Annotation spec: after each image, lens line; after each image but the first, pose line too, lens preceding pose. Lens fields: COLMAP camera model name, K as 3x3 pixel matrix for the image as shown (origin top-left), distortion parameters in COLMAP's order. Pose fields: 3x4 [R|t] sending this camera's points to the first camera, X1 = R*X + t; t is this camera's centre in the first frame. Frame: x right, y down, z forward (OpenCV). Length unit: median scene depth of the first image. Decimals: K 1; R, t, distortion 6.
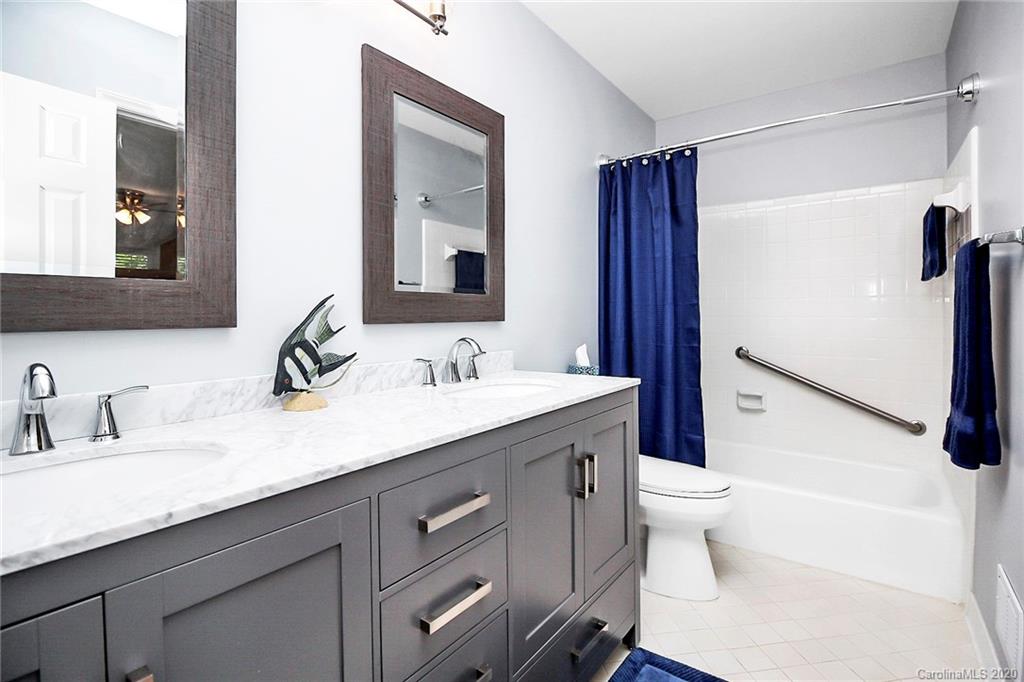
lens RADIAL K [[484.1, 0, 508.2], [0, 484.1, 329.1], [0, 0, 1]] dist [-0.000234, -0.007621]
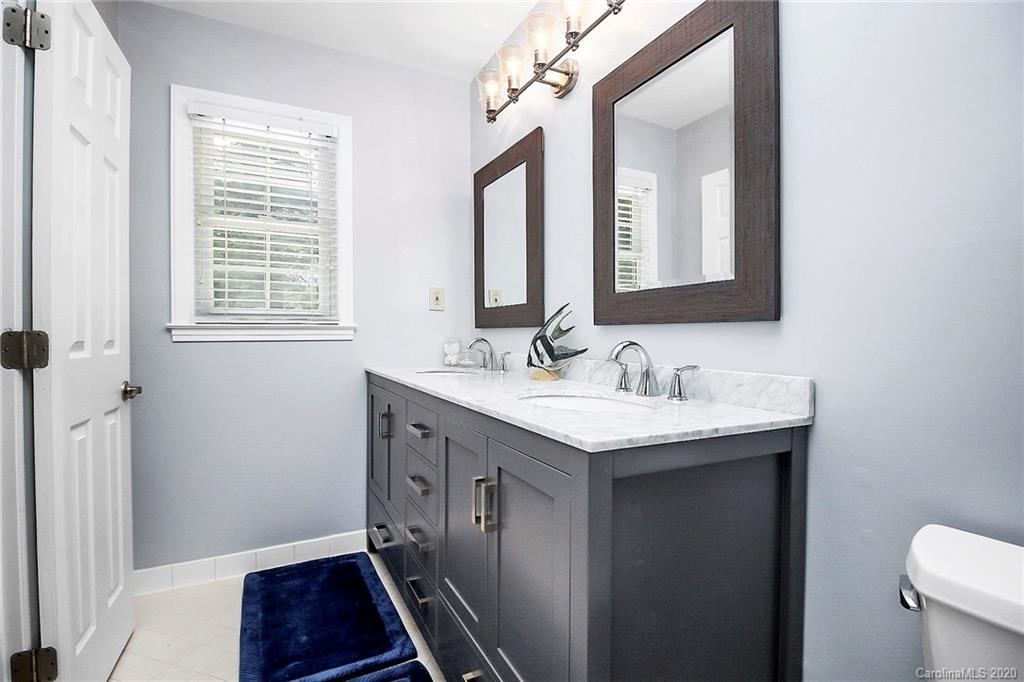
lens RADIAL K [[484.1, 0, 508.2], [0, 484.1, 329.1], [0, 0, 1]] dist [-0.000234, -0.007621]
pose [[-0.435194, 0.024675, -0.899999, 0.859856], [0.005612, 0.999679, 0.024694, -0.031369], [0.900319, 0.005696, -0.435192, 1.326211]]
